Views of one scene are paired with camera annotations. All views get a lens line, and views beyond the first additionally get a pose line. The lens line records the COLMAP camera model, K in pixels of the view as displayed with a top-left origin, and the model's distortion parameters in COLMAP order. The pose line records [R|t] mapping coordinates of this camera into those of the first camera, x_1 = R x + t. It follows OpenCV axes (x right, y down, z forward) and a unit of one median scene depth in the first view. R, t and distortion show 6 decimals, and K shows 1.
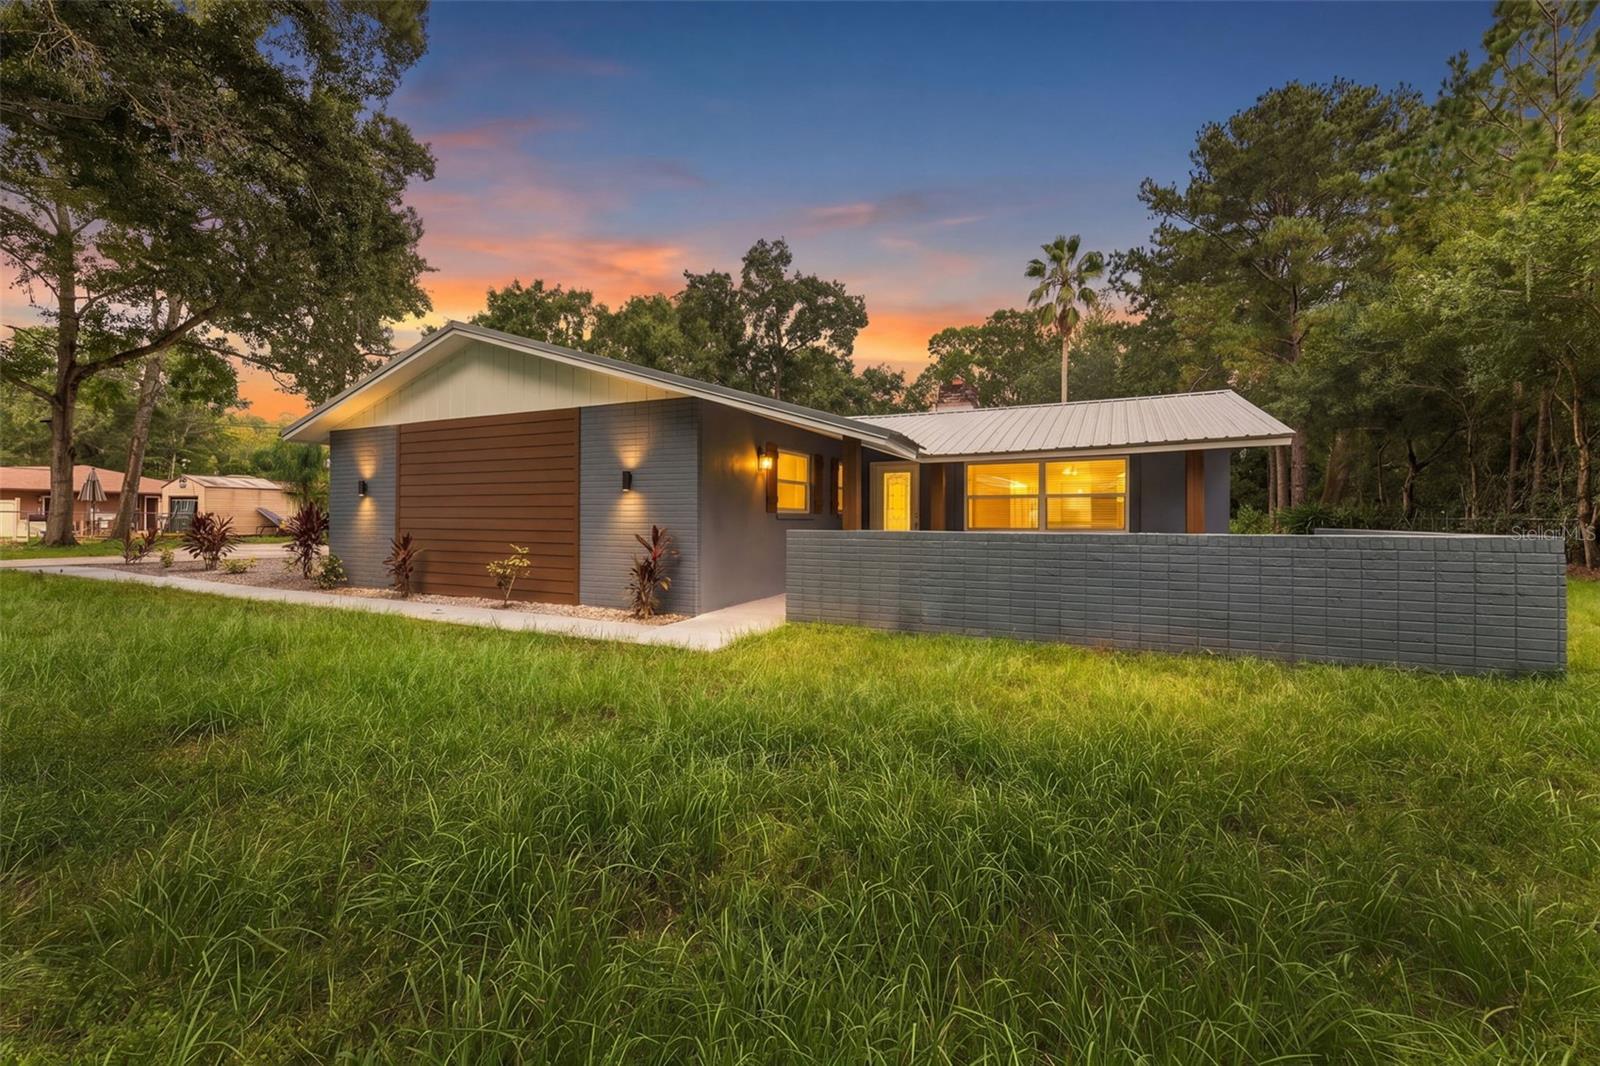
lens RADIAL K [[649.7, 0, 802.0], [0, 649.7, 521.1], [0, 0, 1]] dist [-0.000338, -0.000226]
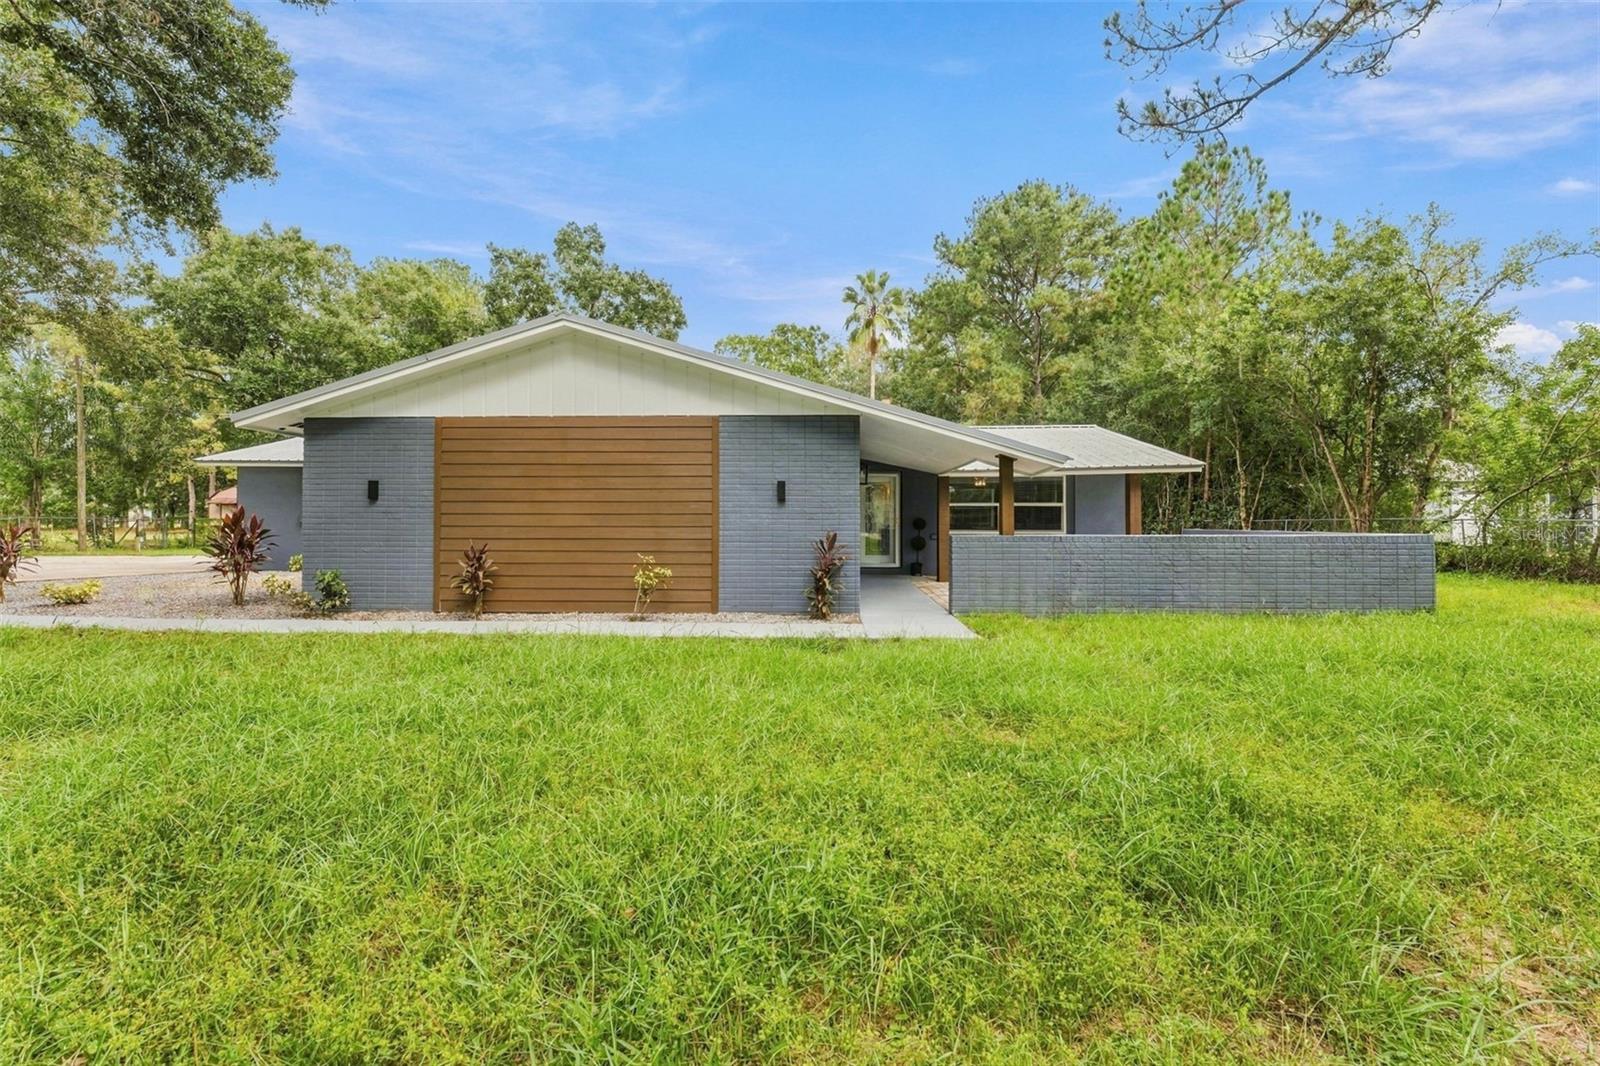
lens RADIAL K [[649.7, 0, 802.0], [0, 649.7, 521.1], [0, 0, 1]] dist [-0.000338, -0.000226]
pose [[0.920286, -0.003012, 0.391234, -0.151312], [0.002242, 0.999995, 0.002424, -0.003595], [-0.391239, -0.001353, 0.920288, 0.005619]]
